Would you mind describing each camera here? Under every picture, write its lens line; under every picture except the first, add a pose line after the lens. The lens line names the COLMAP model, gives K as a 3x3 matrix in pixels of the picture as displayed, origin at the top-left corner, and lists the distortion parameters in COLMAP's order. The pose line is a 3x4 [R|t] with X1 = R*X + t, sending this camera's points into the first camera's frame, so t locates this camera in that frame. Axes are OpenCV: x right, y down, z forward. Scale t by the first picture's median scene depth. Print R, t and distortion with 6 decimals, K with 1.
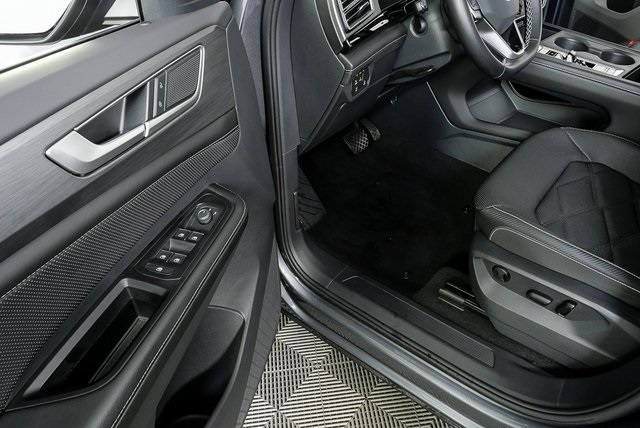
lens RADIAL K [[460.1, 0, 321.9], [0, 460.1, 214.8], [0, 0, 1]] dist [-0.024458, 0.014510]
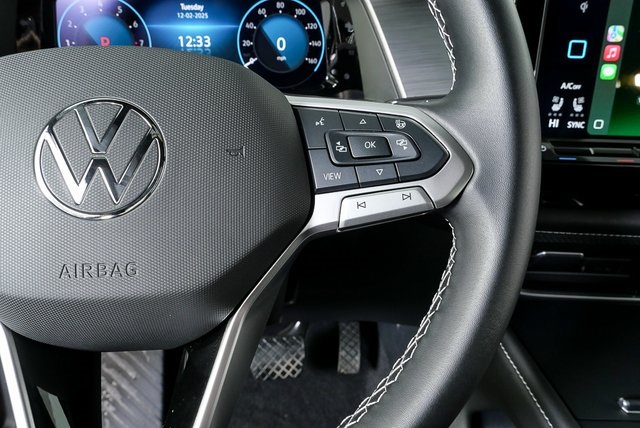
lens RADIAL K [[460.1, 0, 318.1], [0, 460.1, 213.0], [0, 0, 1]] dist [-0.024458, 0.014510]
pose [[0.719040, 0.370933, -0.587699, 0.425443], [-0.477130, 0.878341, -0.029386, -0.373344], [0.505300, 0.301539, 0.808546, 0.659897]]
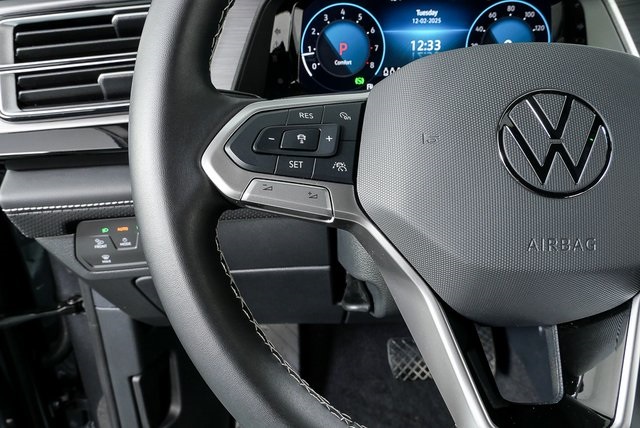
lens RADIAL K [[460.1, 0, 318.1], [0, 460.1, 216.2], [0, 0, 1]] dist [-0.024458, 0.014510]
pose [[0.648899, 0.369776, -0.664978, 0.350995], [-0.487536, 0.873049, 0.009731, -0.303993], [0.584156, 0.317886, 0.746800, 0.583605]]
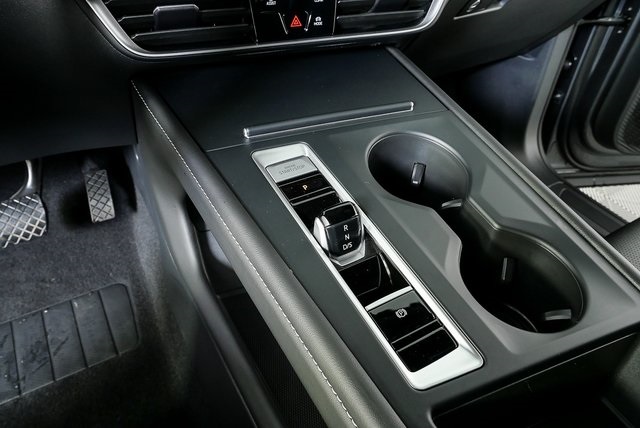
lens RADIAL K [[460.1, 0, 316.0], [0, 460.1, 215.4], [0, 0, 1]] dist [-0.024458, 0.014510]
pose [[0.938381, 0.293804, -0.181988, 0.554887], [-0.285606, 0.955763, 0.070329, -0.350193], [0.194600, -0.014019, 0.980782, 0.702154]]
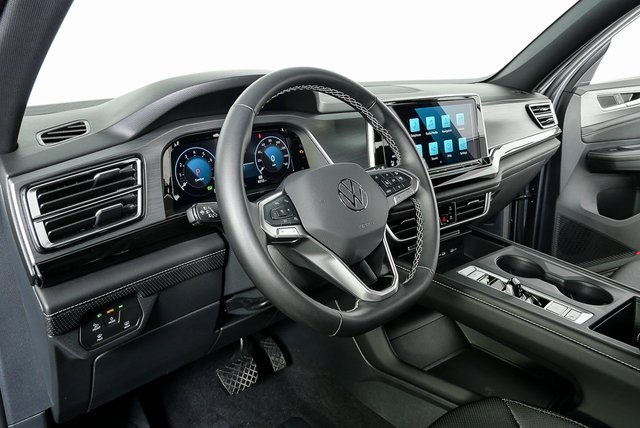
lens RADIAL K [[460.1, 0, 320.0], [0, 460.1, 220.5], [0, 0, 1]] dist [-0.024458, 0.014510]
pose [[0.995184, 0.047587, -0.085699, 0.301313], [-0.075208, 0.931388, -0.356173, -0.167135], [0.062869, 0.360903, 0.930482, 0.303598]]
